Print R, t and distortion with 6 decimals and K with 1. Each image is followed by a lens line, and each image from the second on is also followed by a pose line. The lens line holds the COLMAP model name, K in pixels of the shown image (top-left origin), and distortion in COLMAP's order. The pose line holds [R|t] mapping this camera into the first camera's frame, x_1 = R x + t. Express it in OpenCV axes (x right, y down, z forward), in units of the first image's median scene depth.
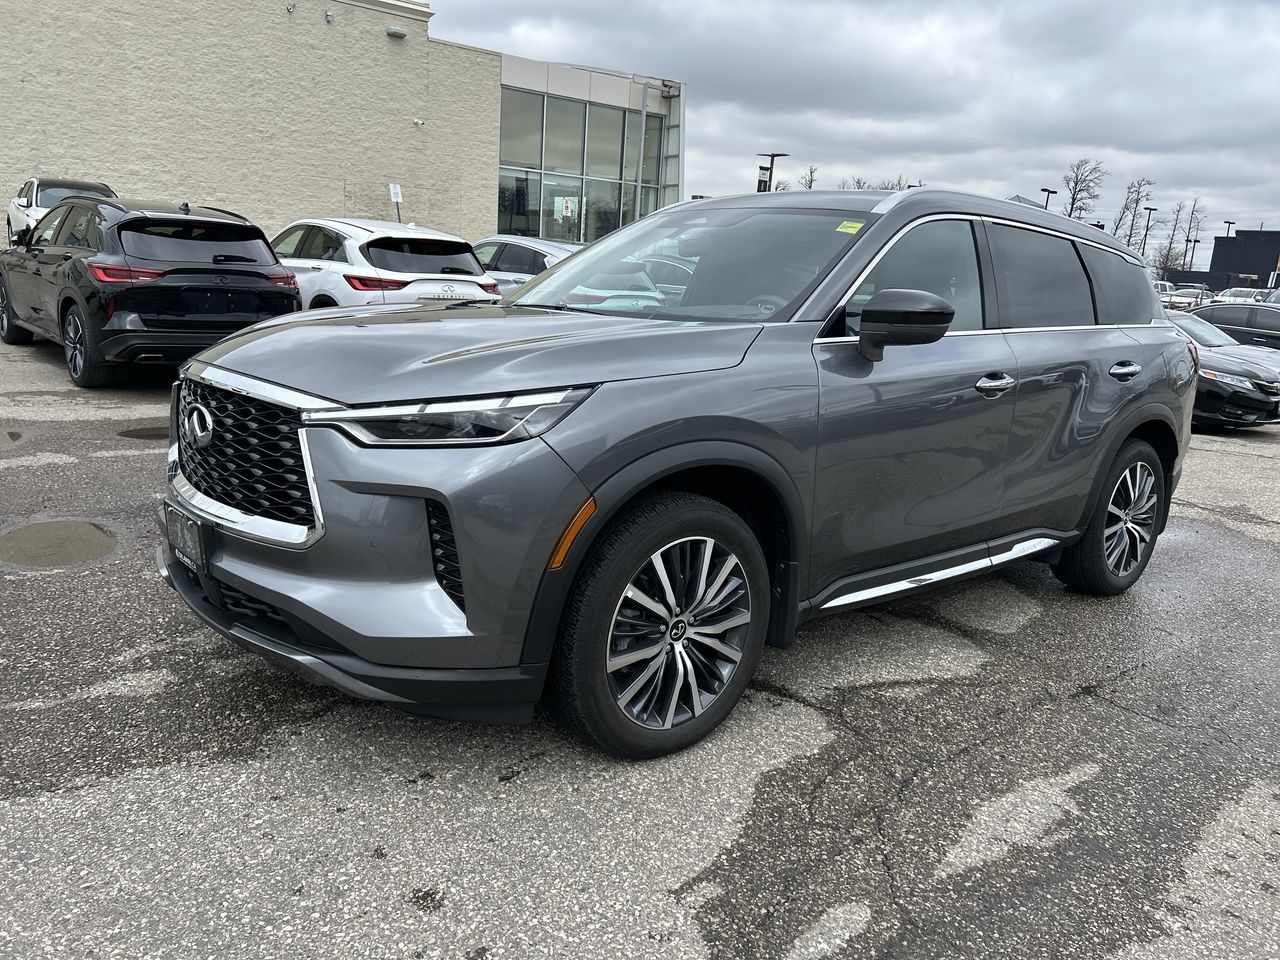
lens RADIAL K [[958.5, 0, 635.2], [0, 958.5, 473.4], [0, 0, 1]] dist [0.059506, -0.066040]
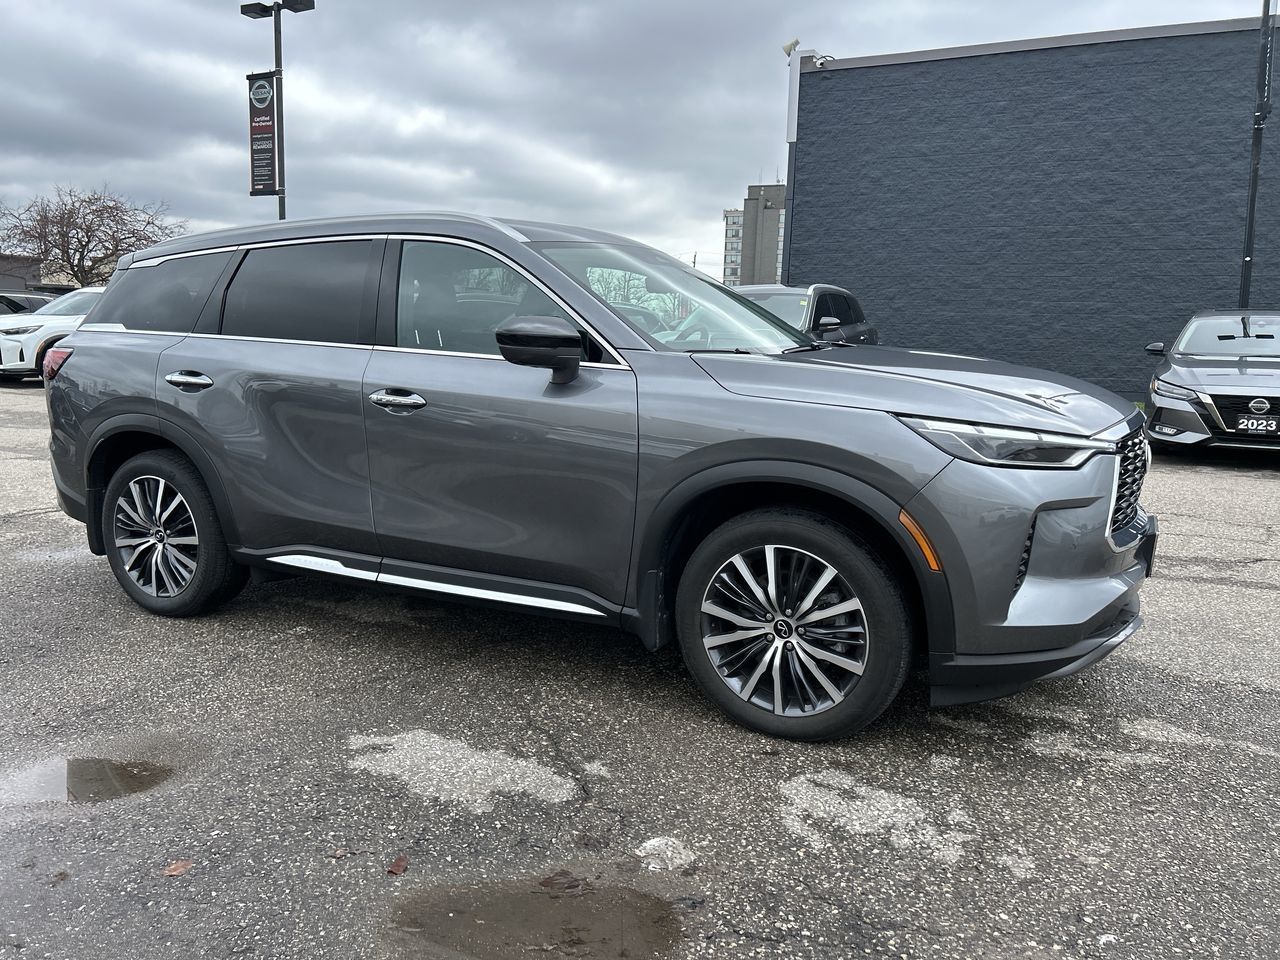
lens RADIAL K [[958.5, 0, 647.3], [0, 958.5, 488.0], [0, 0, 1]] dist [0.059506, -0.066040]
pose [[-0.386615, -0.217275, 0.896281, -1.000670], [0.148775, 0.944429, 0.293122, -0.355731], [-0.910162, 0.246669, -0.332805, 1.511129]]
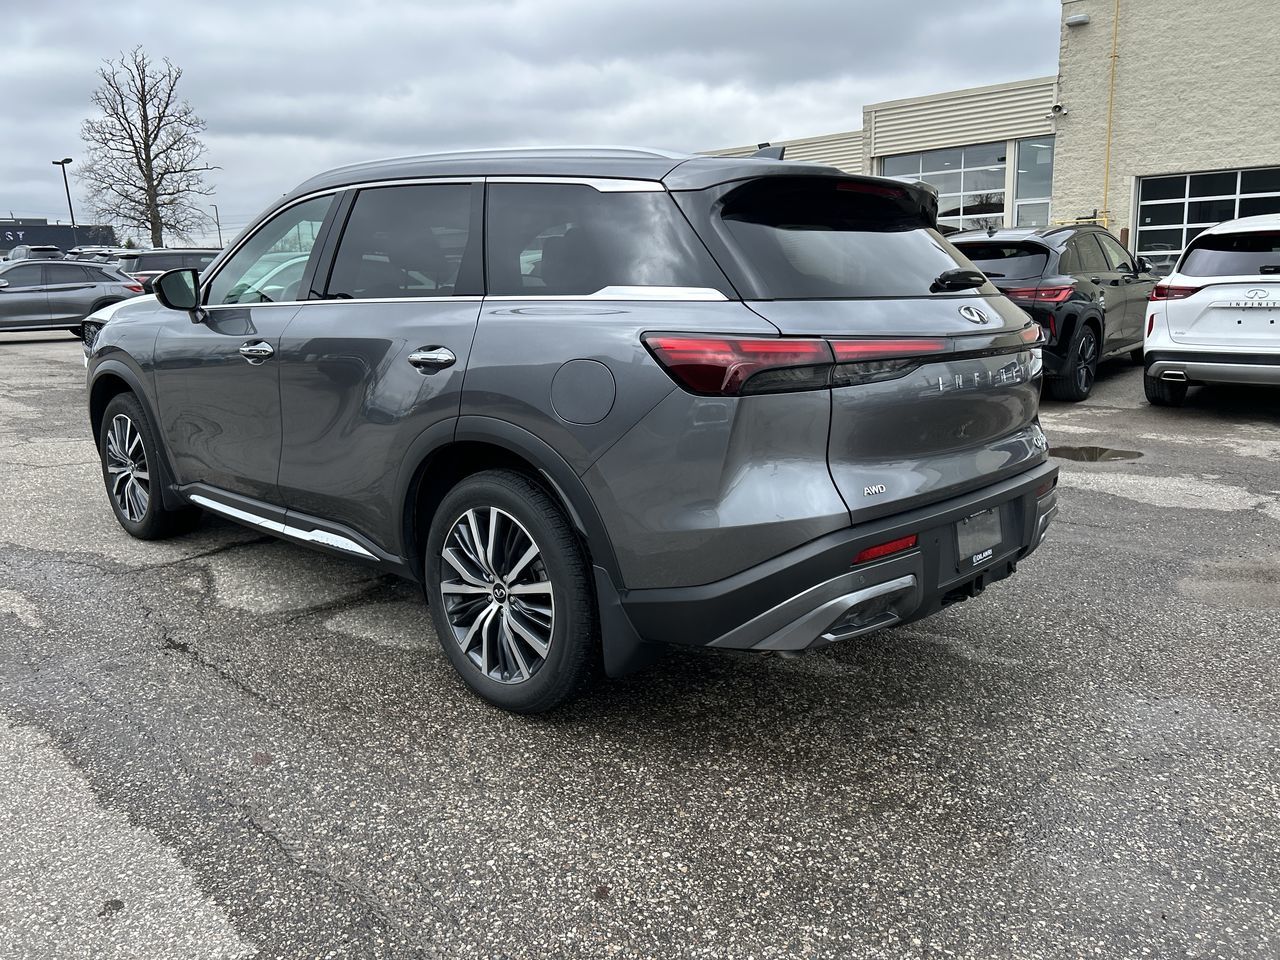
lens RADIAL K [[958.5, 0, 632.3], [0, 958.5, 478.0], [0, 0, 1]] dist [0.059506, -0.066040]
pose [[0.110437, 0.143761, -0.983431, 1.469312], [-0.181929, 0.975689, 0.122199, -0.159761], [0.977090, 0.165419, 0.133906, 1.272966]]
